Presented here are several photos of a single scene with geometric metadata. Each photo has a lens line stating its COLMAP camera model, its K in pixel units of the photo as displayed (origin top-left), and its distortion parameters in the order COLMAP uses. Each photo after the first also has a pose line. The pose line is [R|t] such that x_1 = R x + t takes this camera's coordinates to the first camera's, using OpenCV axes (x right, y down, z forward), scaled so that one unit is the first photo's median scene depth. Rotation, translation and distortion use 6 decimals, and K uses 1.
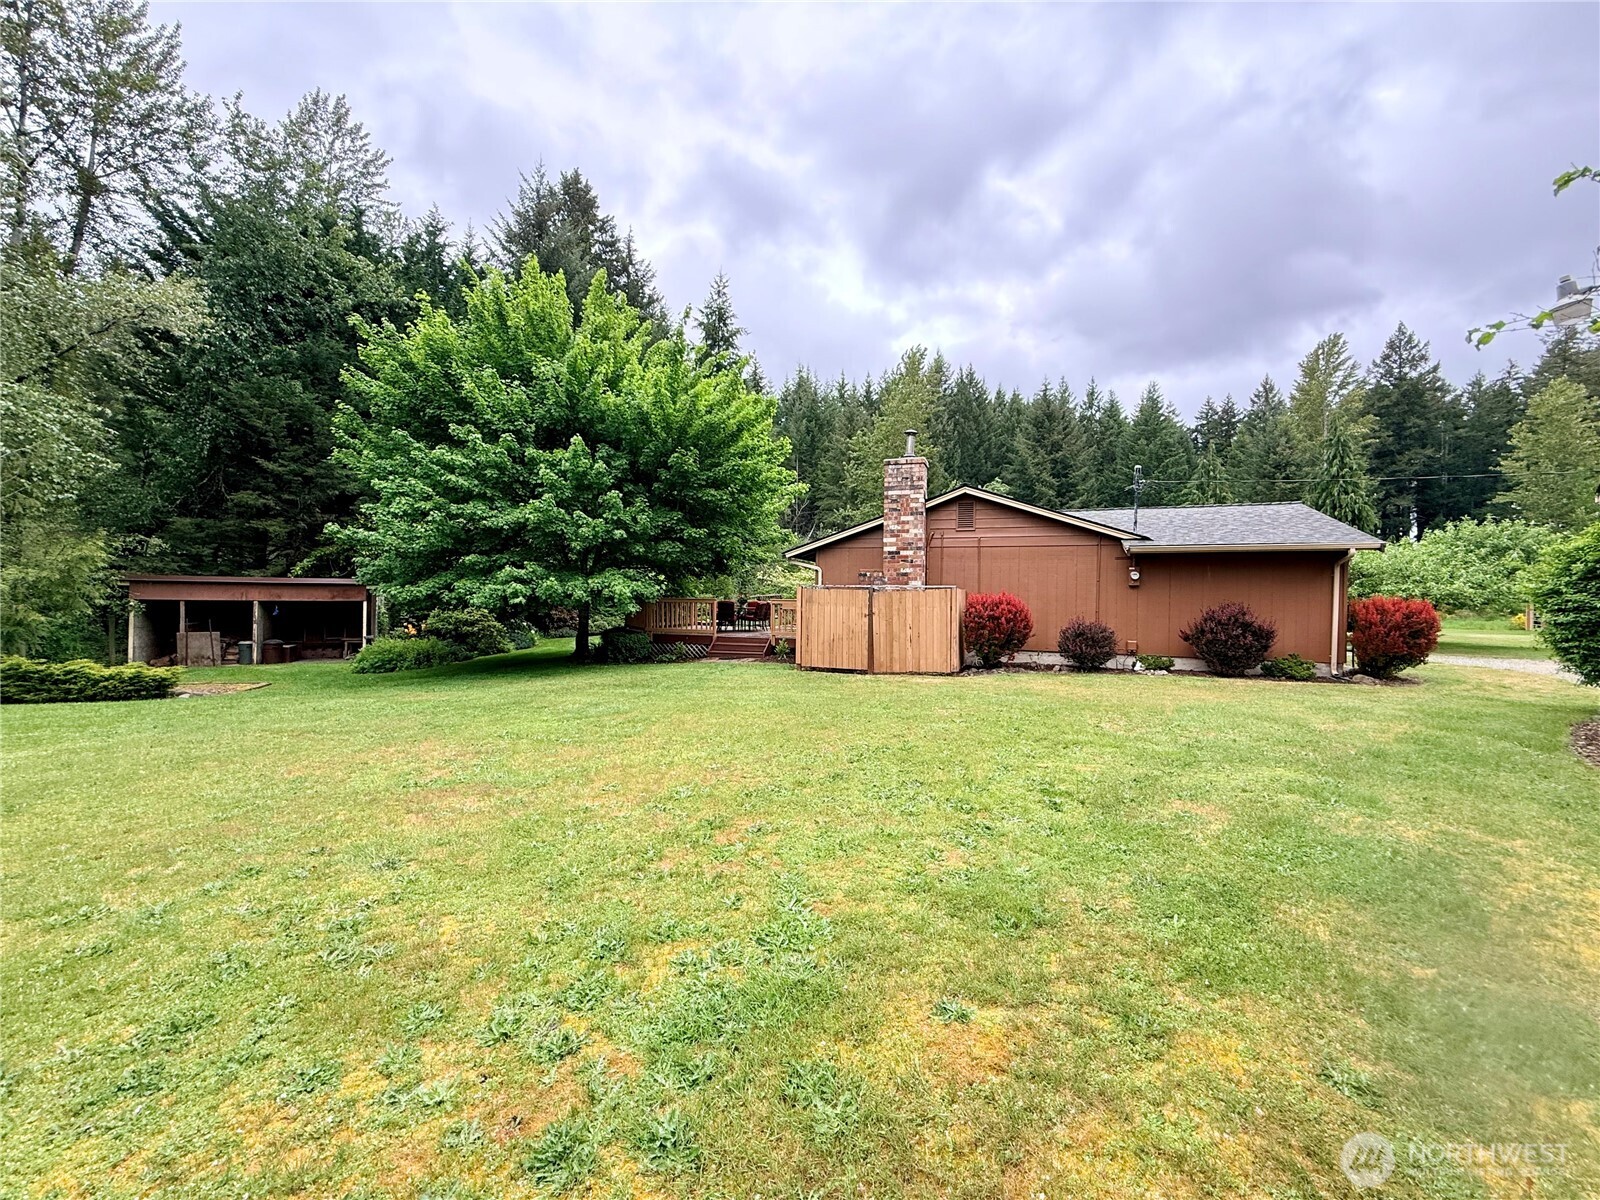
lens RADIAL K [[638.8, 0, 789.4], [0, 638.8, 598.3], [0, 0, 1]] dist [0.001461, -0.001565]
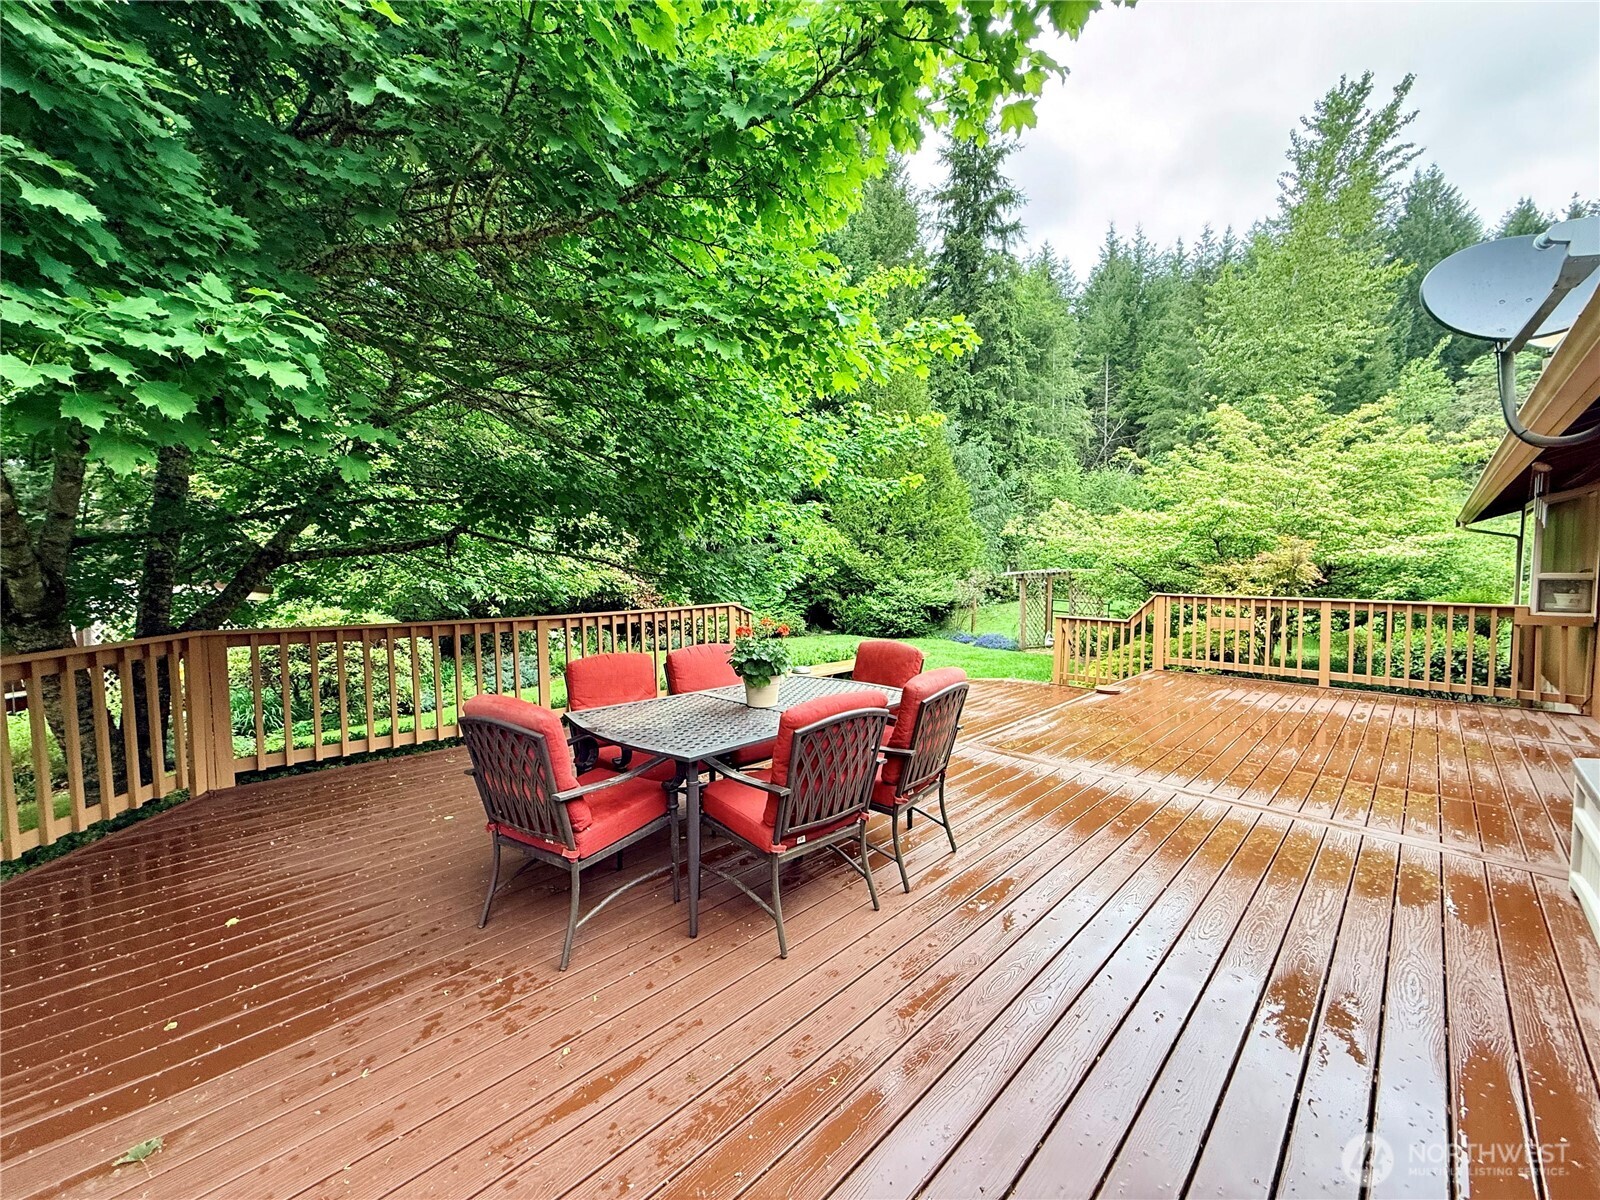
lens RADIAL K [[638.8, 0, 807.8], [0, 638.8, 599.5], [0, 0, 1]] dist [0.001461, -0.001565]
pose [[0.908594, 0.005485, -0.417645, 0.042847], [0.017644, 0.998517, 0.051499, -0.029445], [0.417308, -0.054161, 0.907150, 1.276136]]
